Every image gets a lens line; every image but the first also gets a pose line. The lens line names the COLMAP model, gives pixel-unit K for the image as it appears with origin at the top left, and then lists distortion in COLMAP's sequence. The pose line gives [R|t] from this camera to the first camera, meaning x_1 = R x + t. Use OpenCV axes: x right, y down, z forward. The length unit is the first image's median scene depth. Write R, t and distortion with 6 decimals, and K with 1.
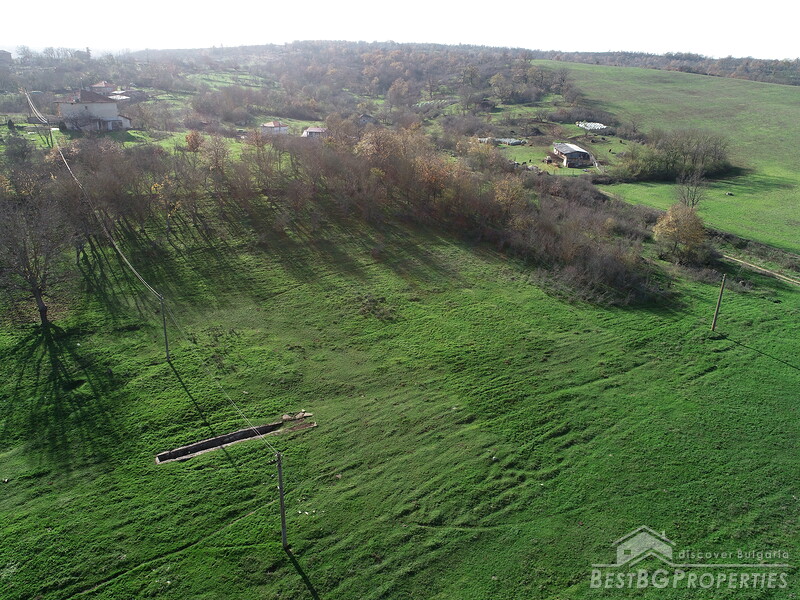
lens RADIAL K [[599.4, 0, 400.0], [0, 599.4, 300.0], [0, 0, 1]] dist [-0.007692, 0.000001]
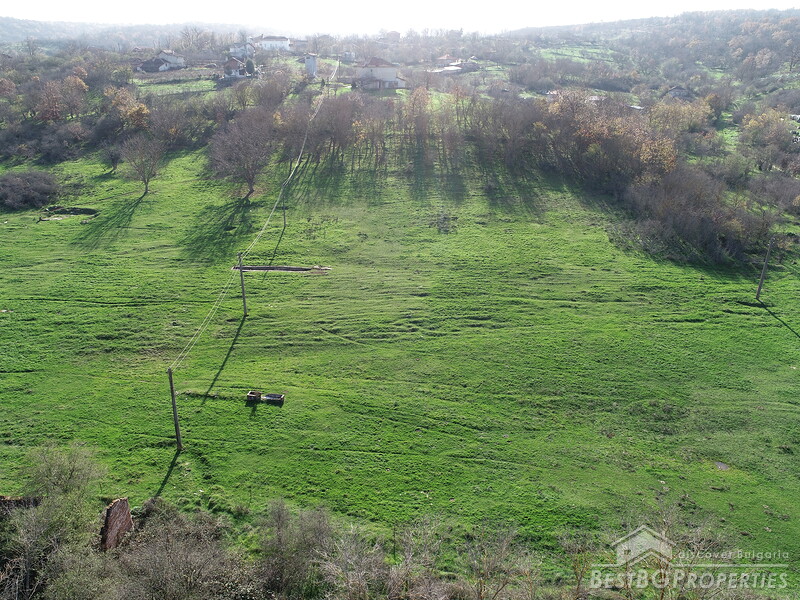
lens RADIAL K [[599.4, 0, 400.0], [0, 599.4, 300.0], [0, 0, 1]] dist [-0.007692, 0.000001]
pose [[0.819508, 0.203961, -0.535544, 0.801456], [-0.186483, 0.978570, 0.087324, 0.107887], [0.541878, 0.028307, 0.839981, -0.137291]]
